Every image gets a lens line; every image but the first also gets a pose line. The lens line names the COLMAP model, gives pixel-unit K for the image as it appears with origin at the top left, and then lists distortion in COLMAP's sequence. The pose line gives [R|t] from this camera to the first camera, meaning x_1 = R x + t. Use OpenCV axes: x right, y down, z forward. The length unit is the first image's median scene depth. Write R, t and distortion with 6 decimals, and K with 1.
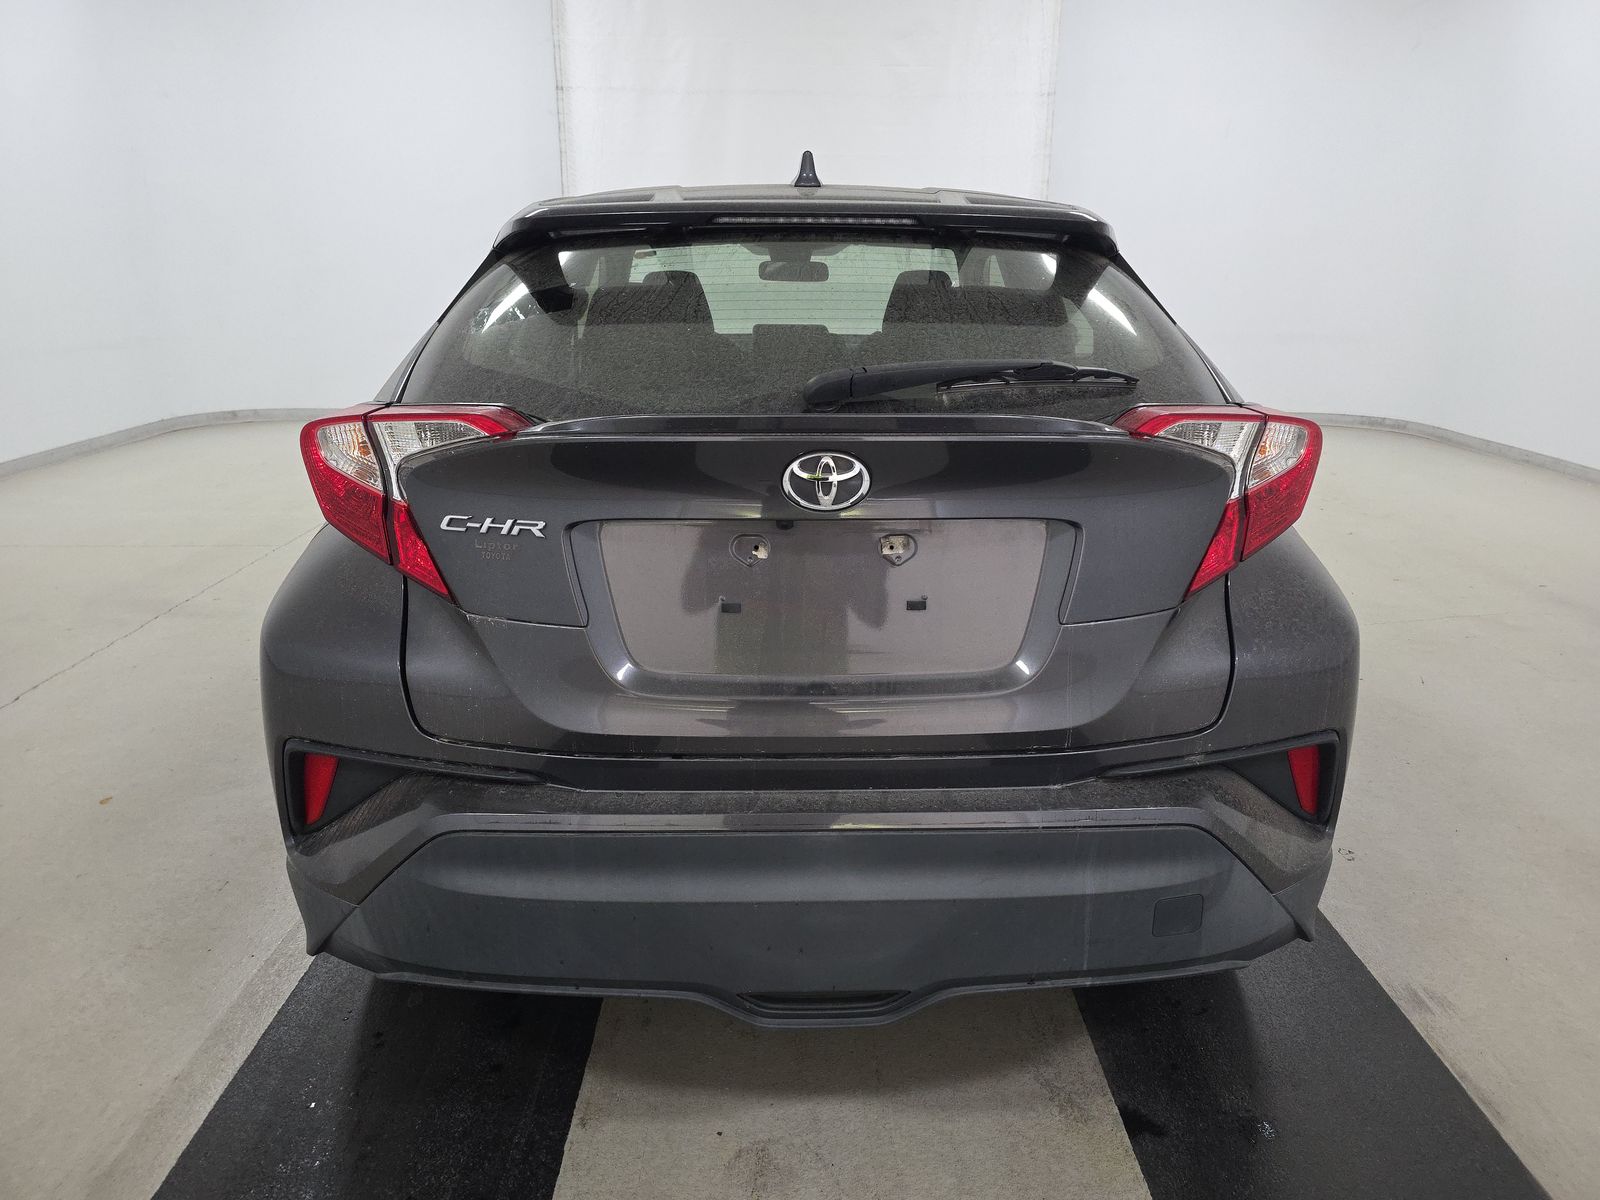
lens RADIAL K [[1080.0, 0, 811.6], [0, 1080.0, 602.3], [0, 0, 1]] dist [0.019263, -0.000276]
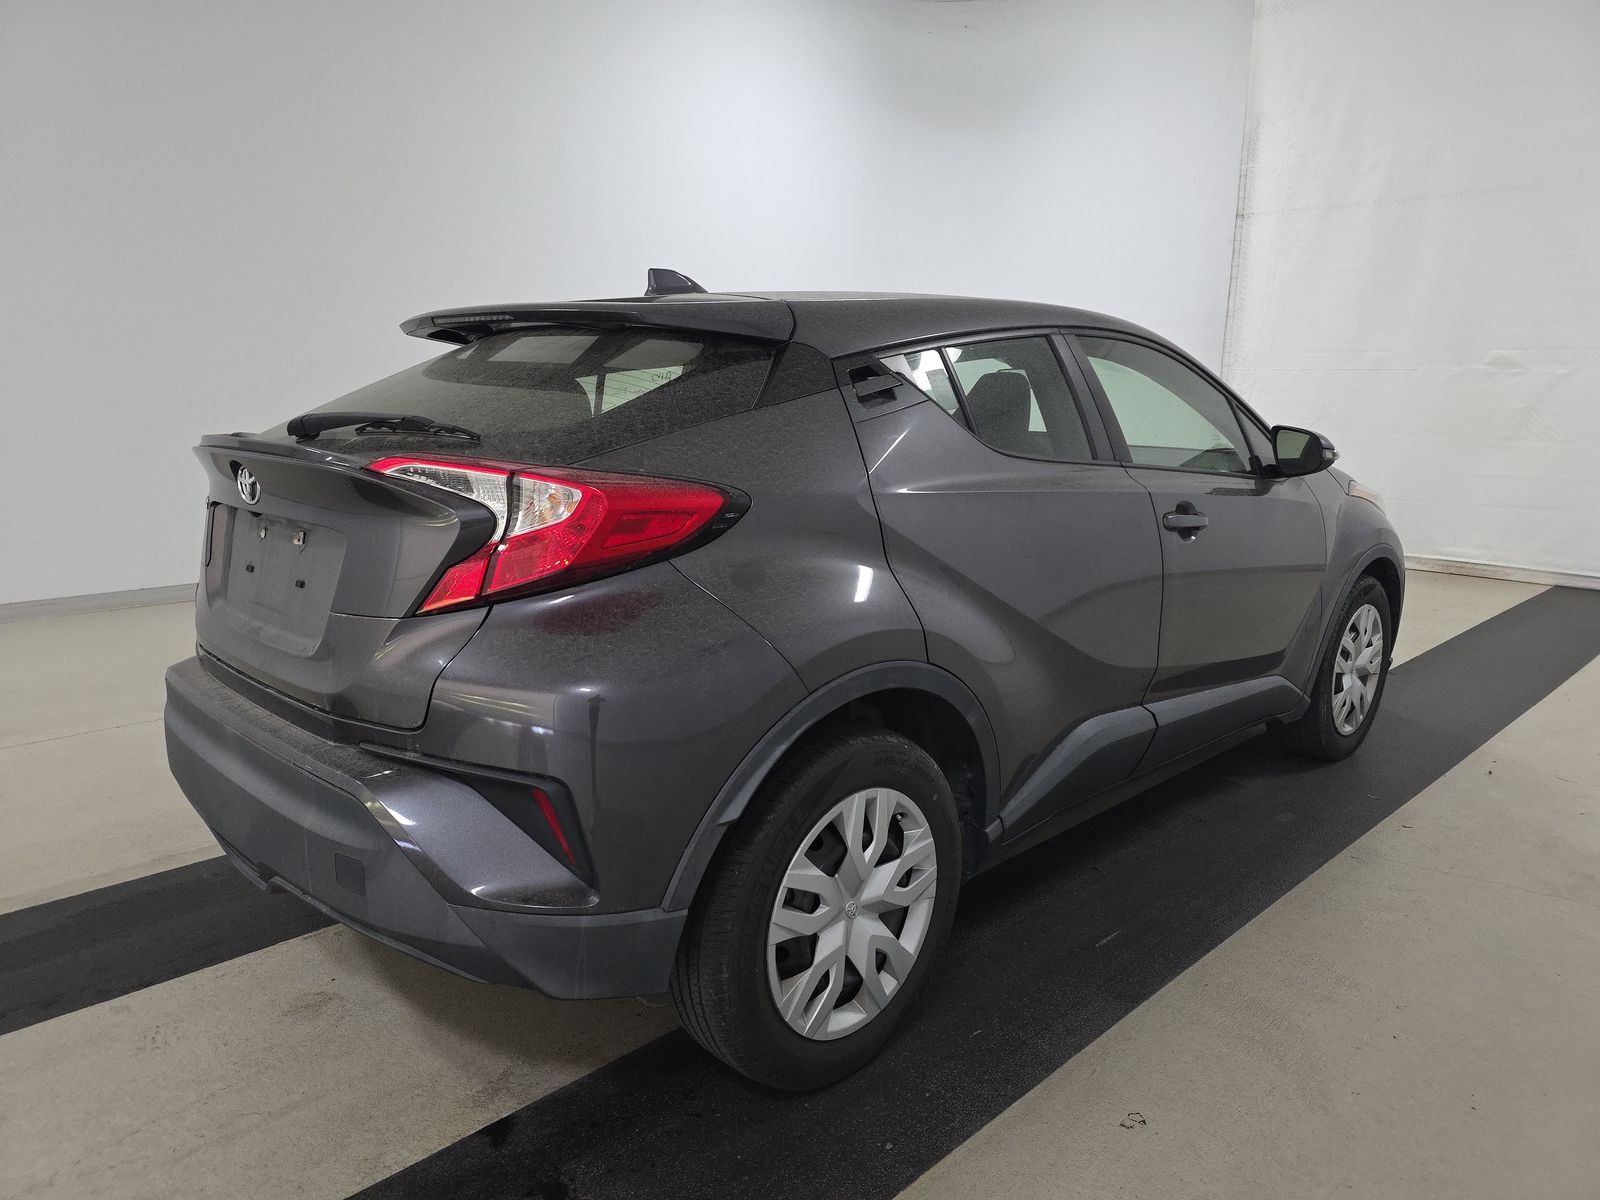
lens RADIAL K [[1080.0, 0, 791.6], [0, 1080.0, 602.4], [0, 0, 1]] dist [0.019263, -0.000276]
pose [[0.683142, 0.145150, -0.715715, 1.156122], [-0.226490, 0.973834, -0.018685, -0.068055], [0.694276, 0.174867, 0.698142, 0.356479]]
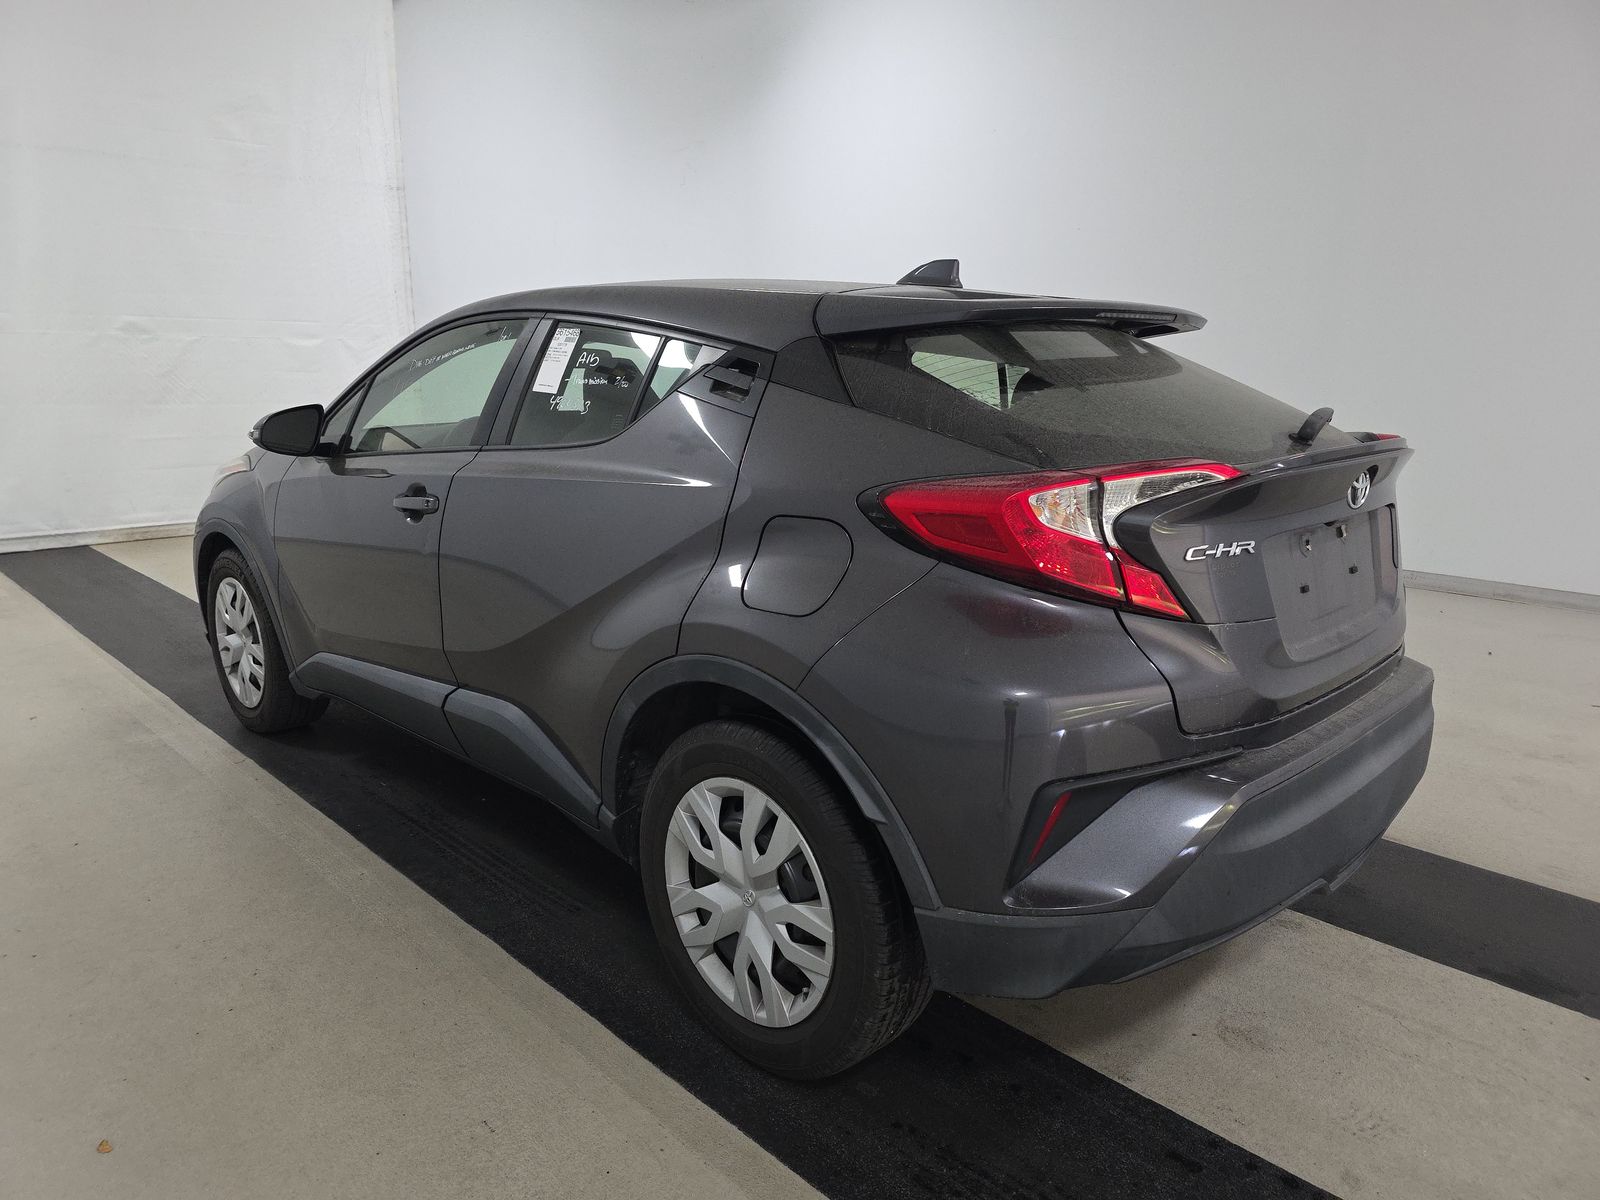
lens RADIAL K [[1080.0, 0, 793.9], [0, 1080.0, 594.1], [0, 0, 1]] dist [0.019263, -0.000276]
pose [[0.730709, -0.148701, 0.666298, -1.125602], [0.204511, 0.978847, -0.005828, -0.086276], [-0.651337, 0.140524, 0.745663, 0.289699]]
